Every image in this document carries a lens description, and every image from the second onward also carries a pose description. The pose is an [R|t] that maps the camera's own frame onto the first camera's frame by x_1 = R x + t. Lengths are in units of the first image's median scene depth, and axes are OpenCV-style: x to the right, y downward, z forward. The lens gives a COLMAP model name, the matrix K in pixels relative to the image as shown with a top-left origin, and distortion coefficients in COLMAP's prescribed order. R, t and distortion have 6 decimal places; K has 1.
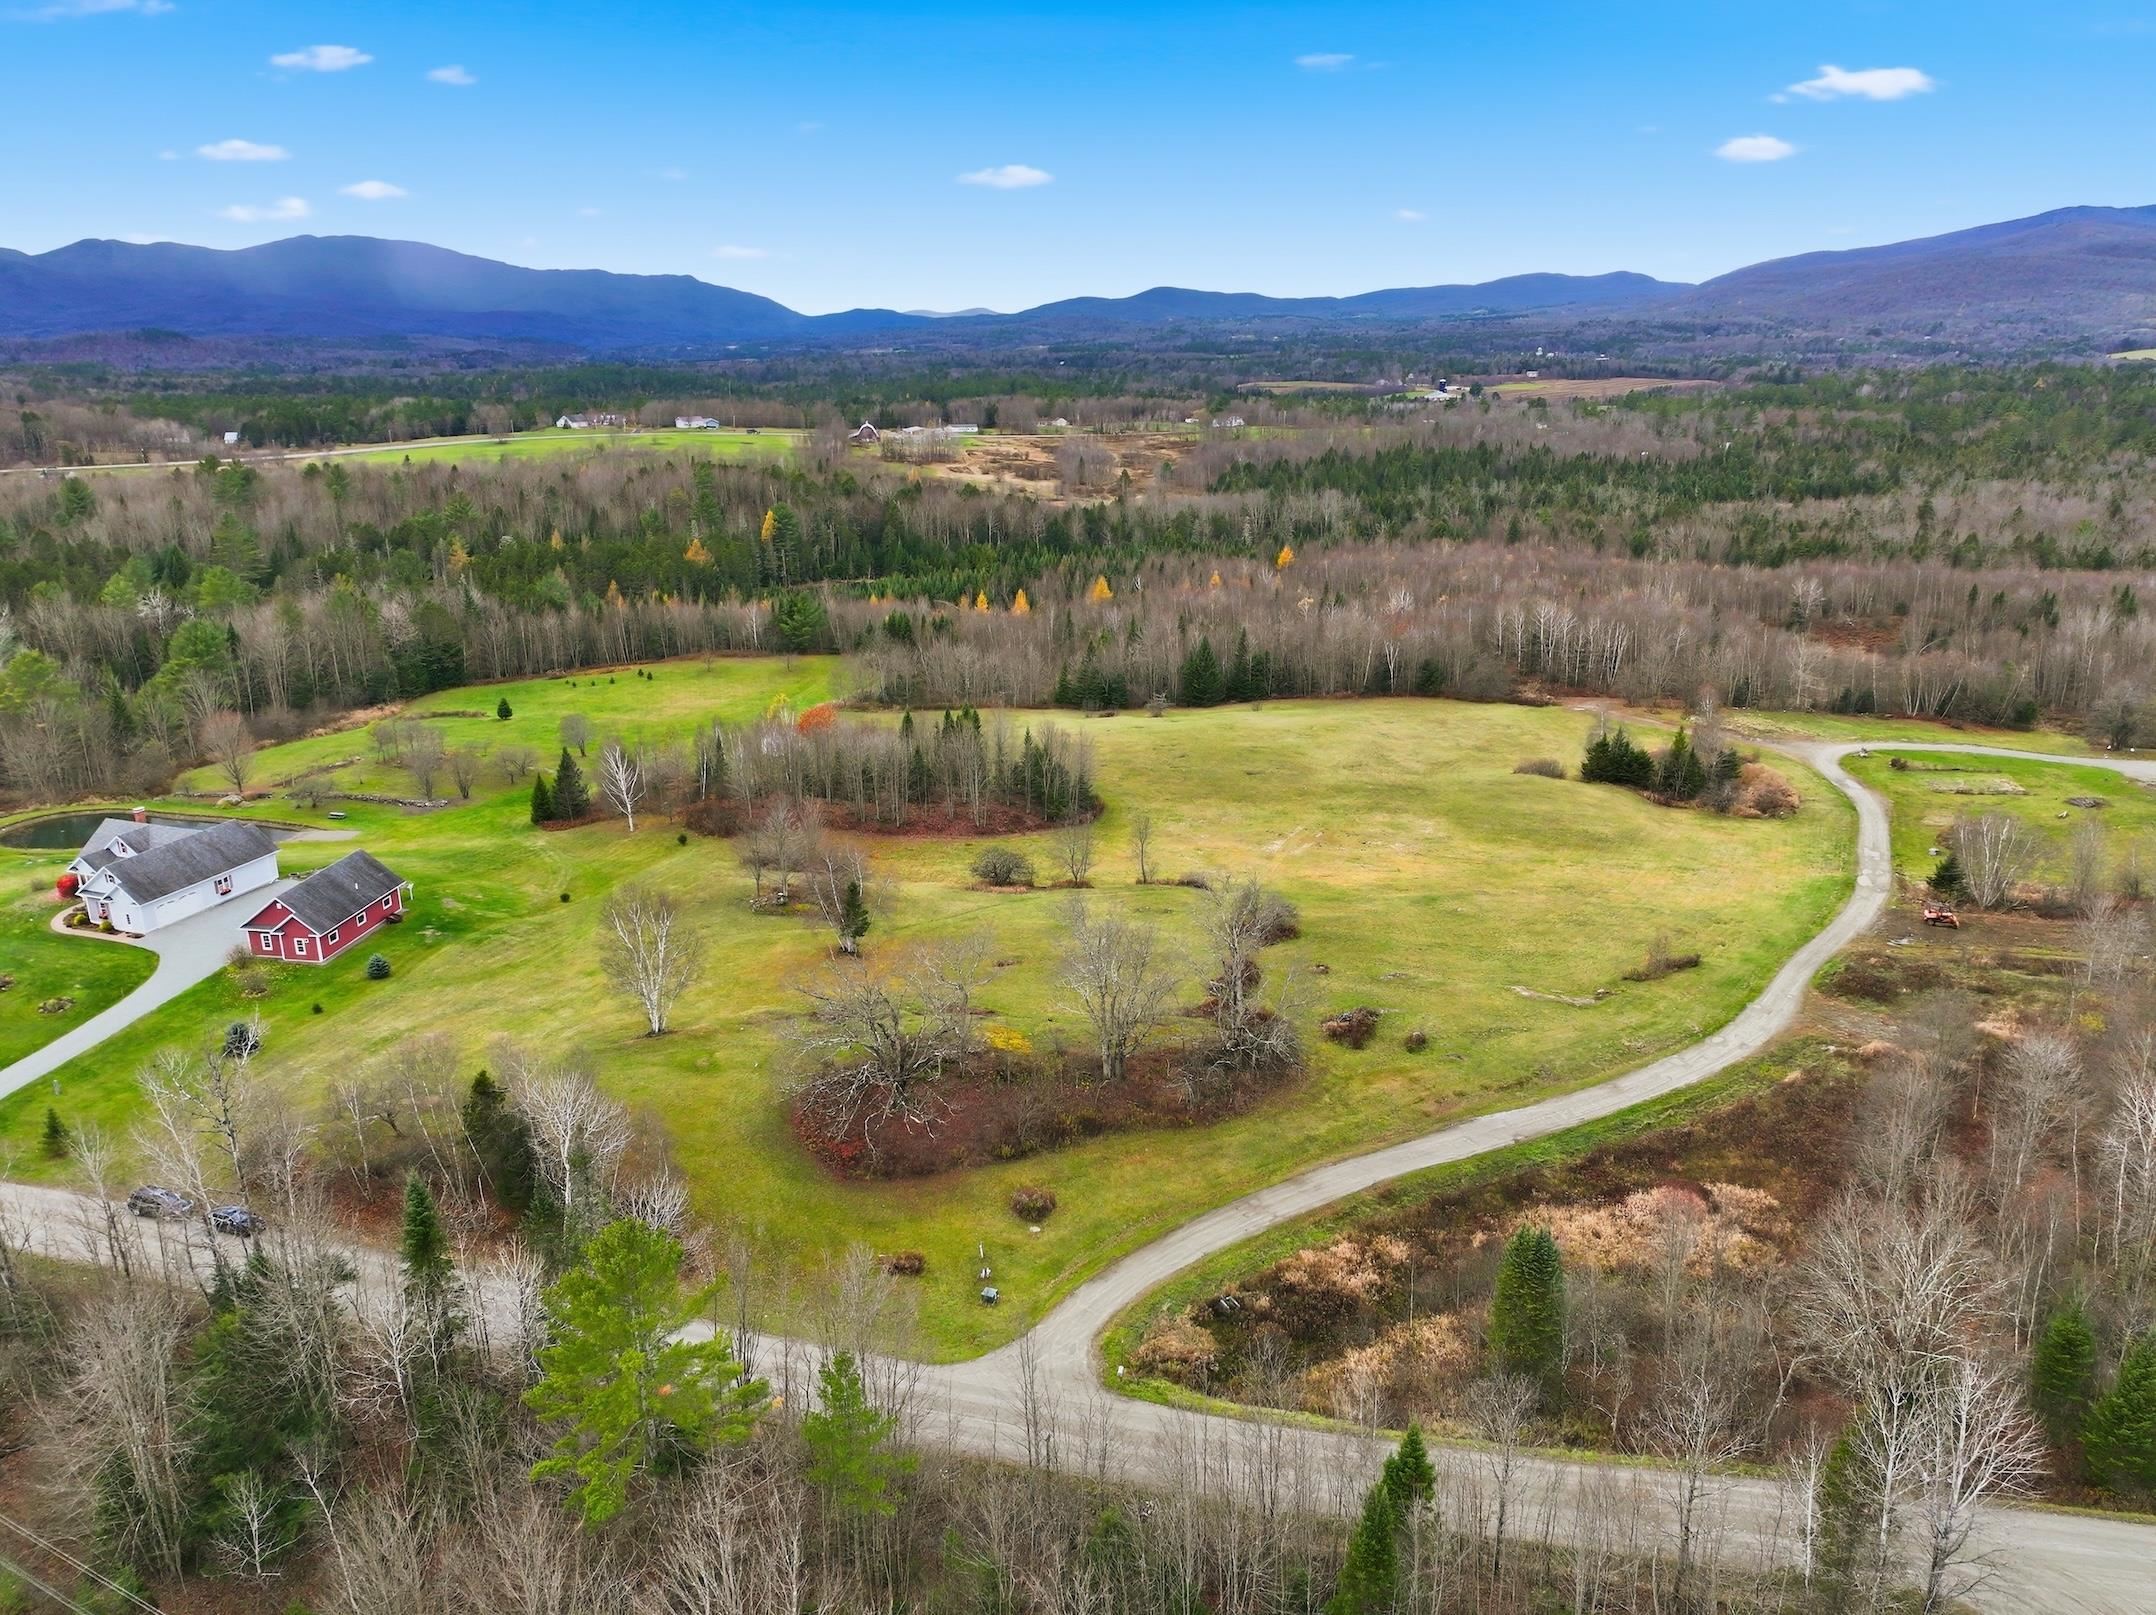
lens RADIAL K [[1510.6, 0, 1087.2], [0, 1510.6, 790.7], [0, 0, 1]] dist [0.004368, 0.007036]
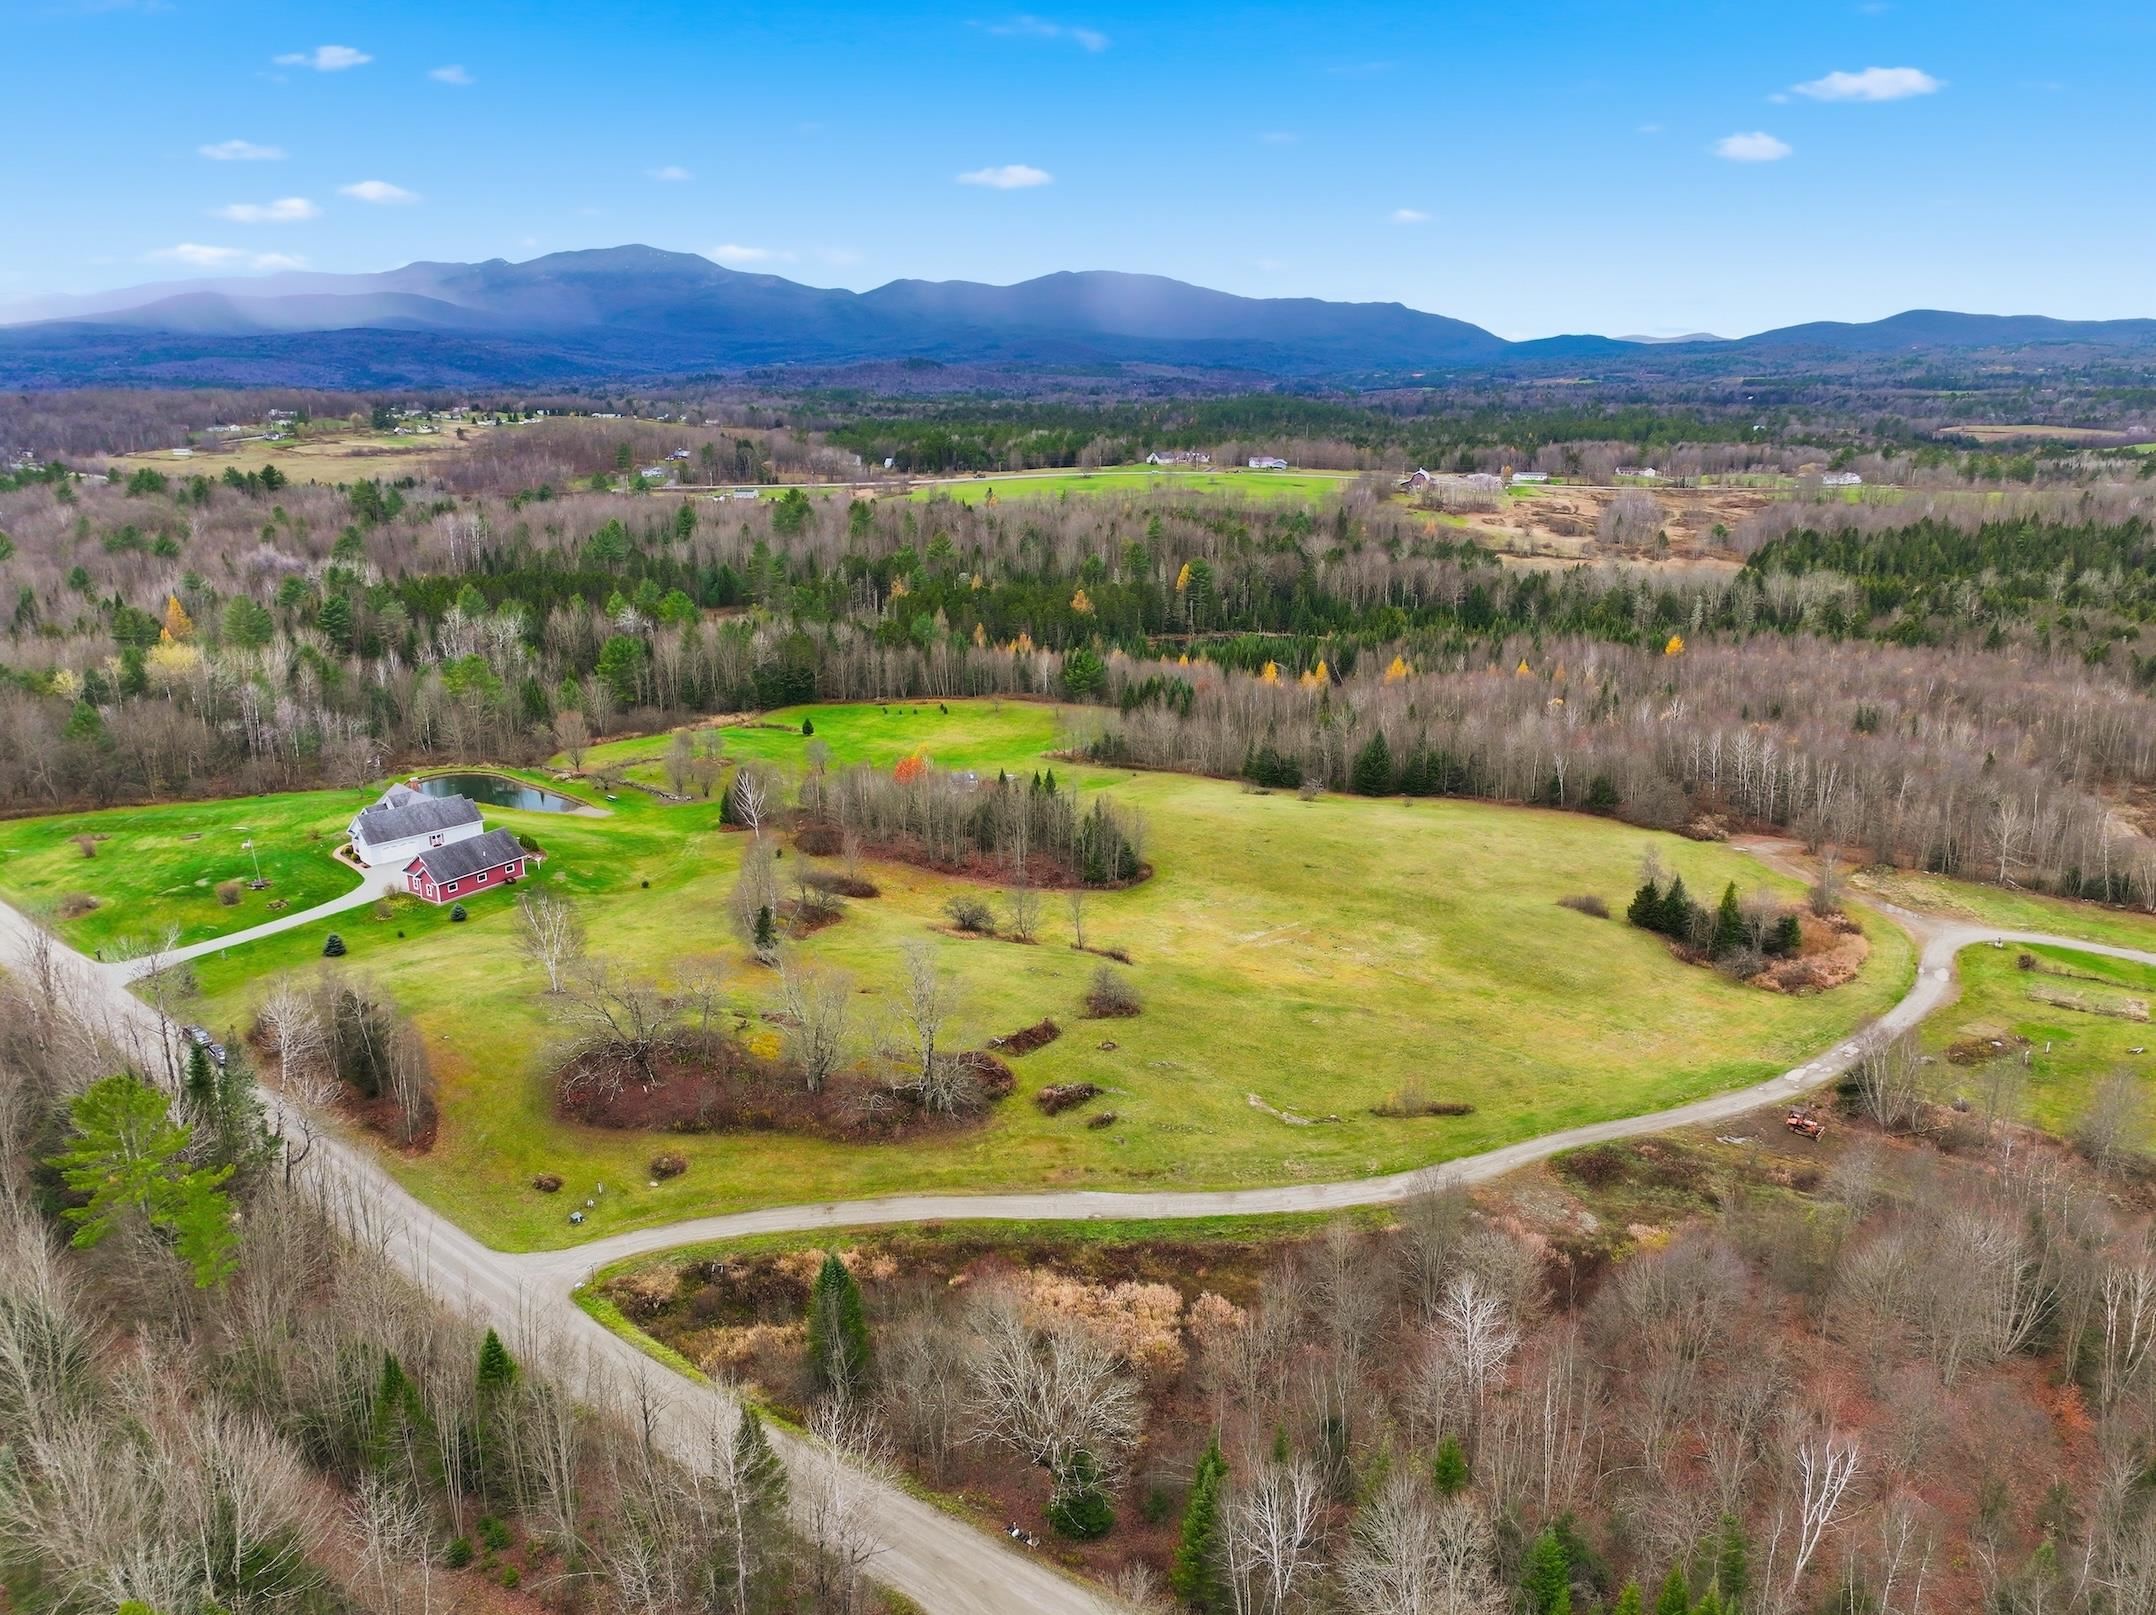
lens RADIAL K [[1510.6, 0, 1087.2], [0, 1510.6, 790.7], [0, 0, 1]] dist [0.004368, 0.007036]
pose [[0.903390, 0.123524, -0.410643, 0.319401], [-0.129602, 0.991479, 0.013127, -0.046478], [0.408766, 0.041362, 0.911702, -0.026116]]
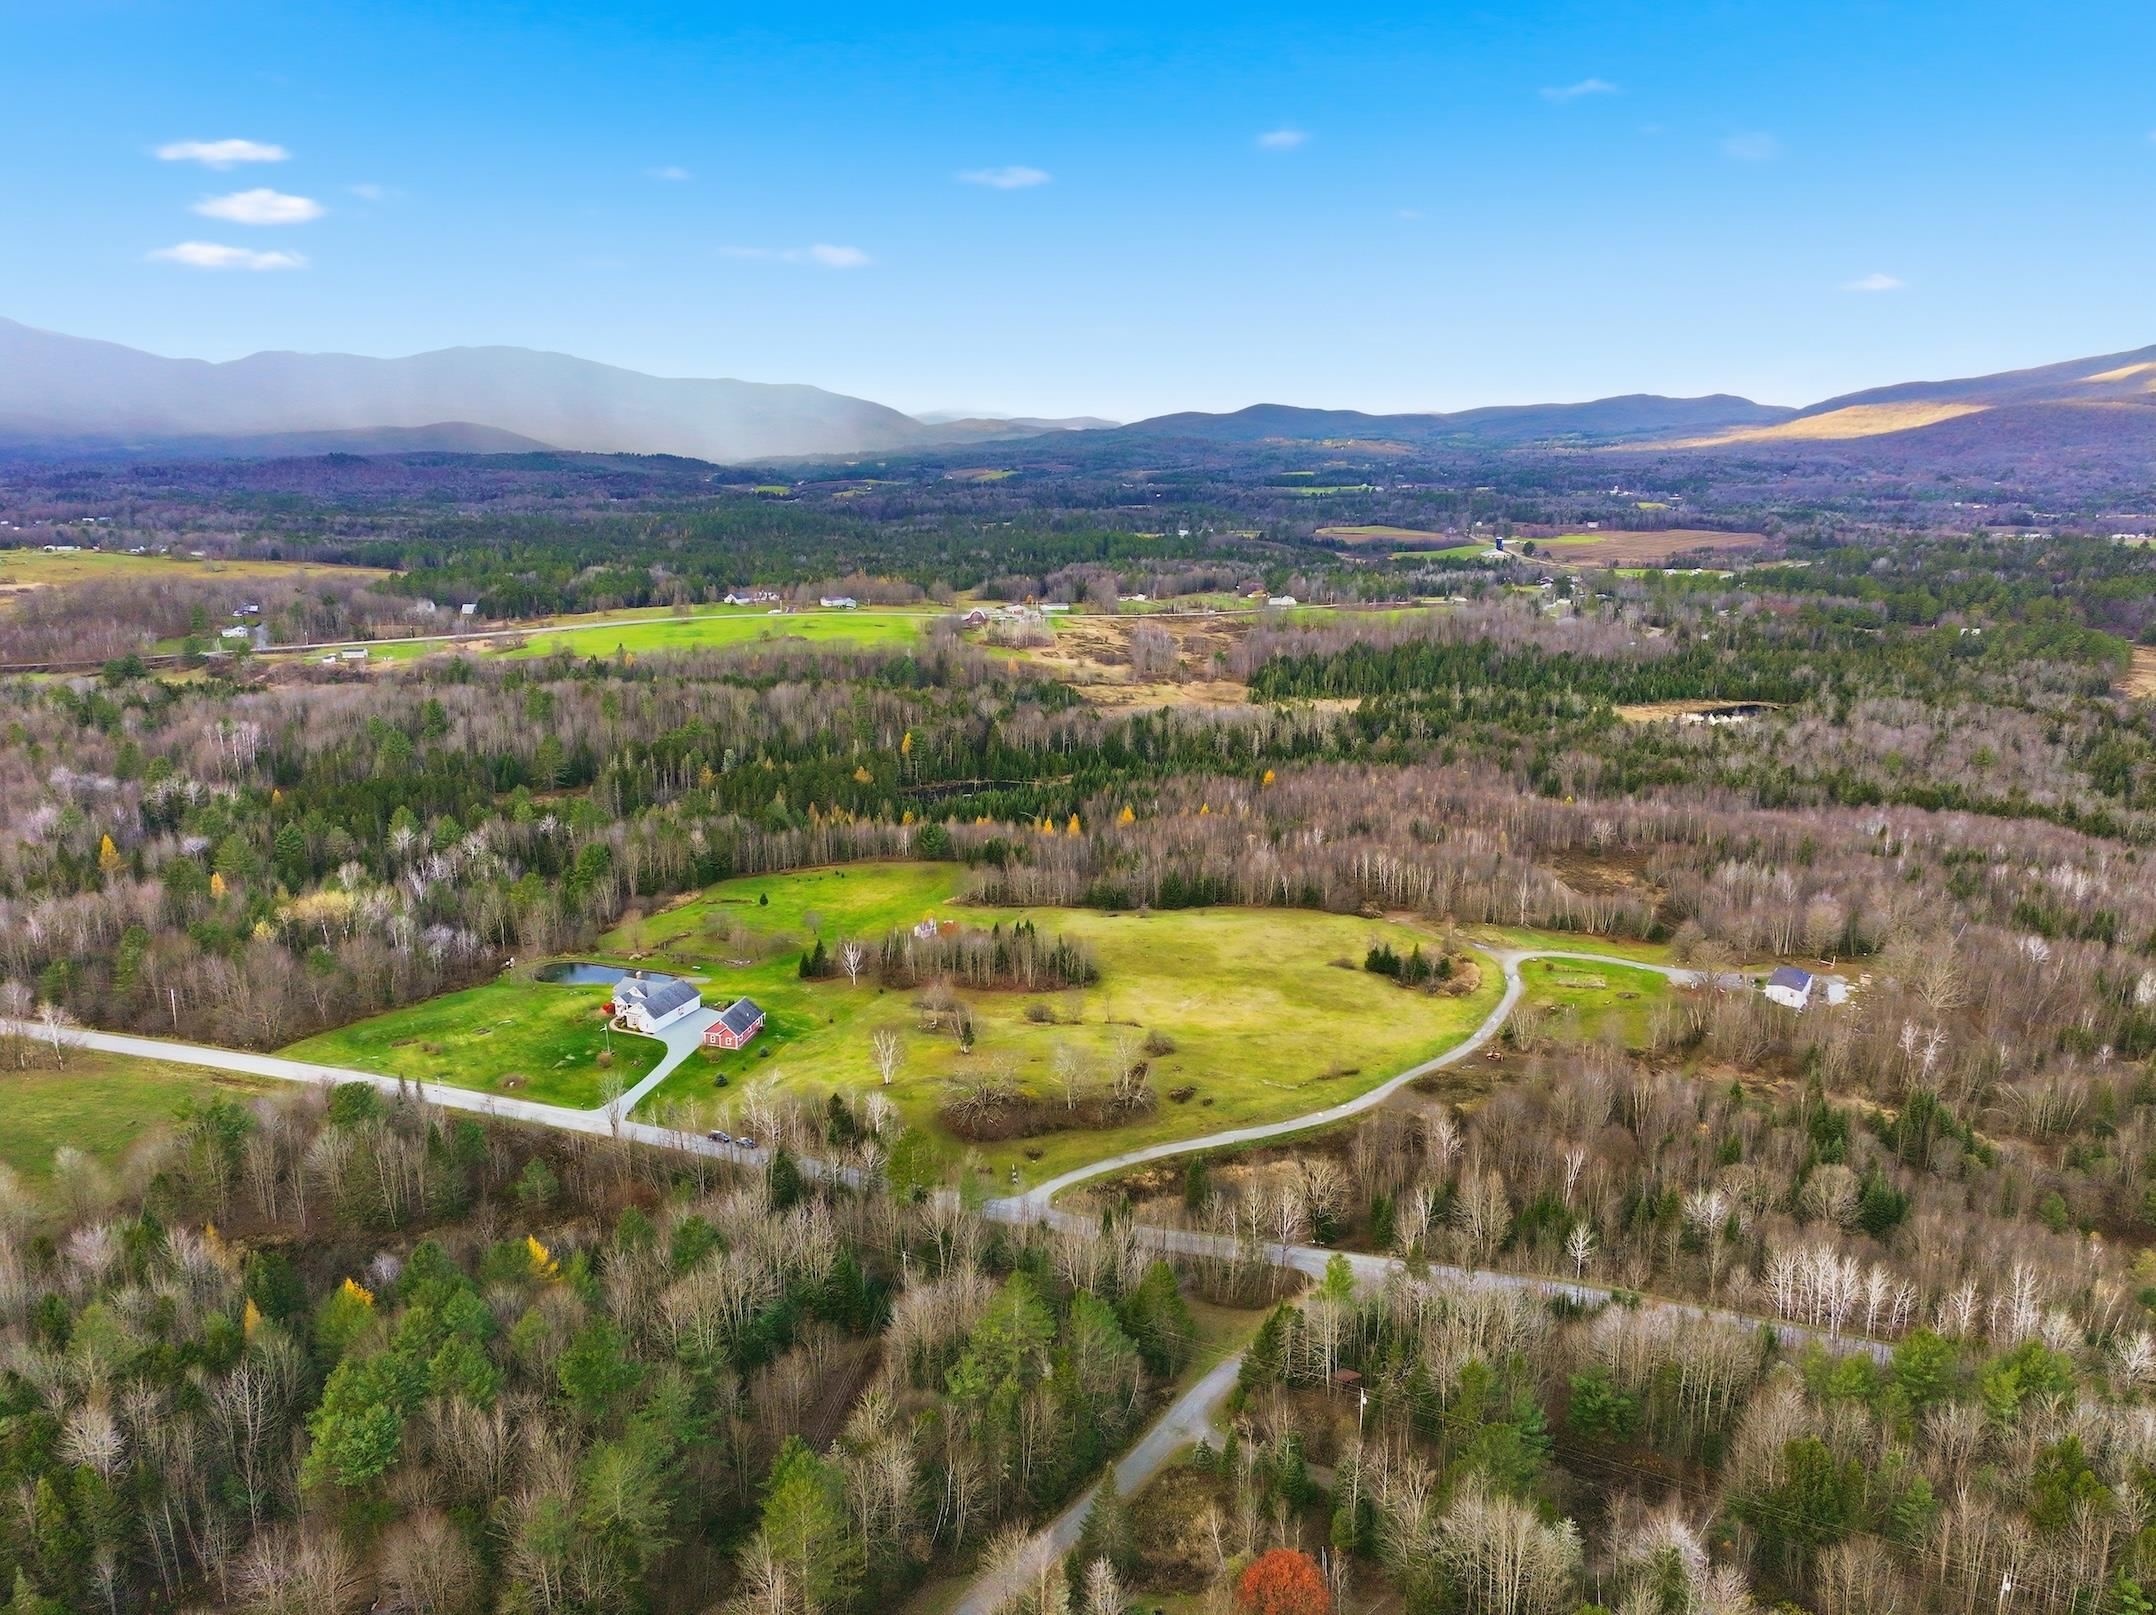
lens RADIAL K [[1510.6, 0, 1087.2], [0, 1510.6, 790.7], [0, 0, 1]] dist [0.004368, 0.007036]
pose [[0.997601, 0.027364, -0.063594, 0.082910], [-0.031332, 0.997568, -0.062258, -0.078464], [0.061736, 0.064101, 0.996032, -0.665482]]
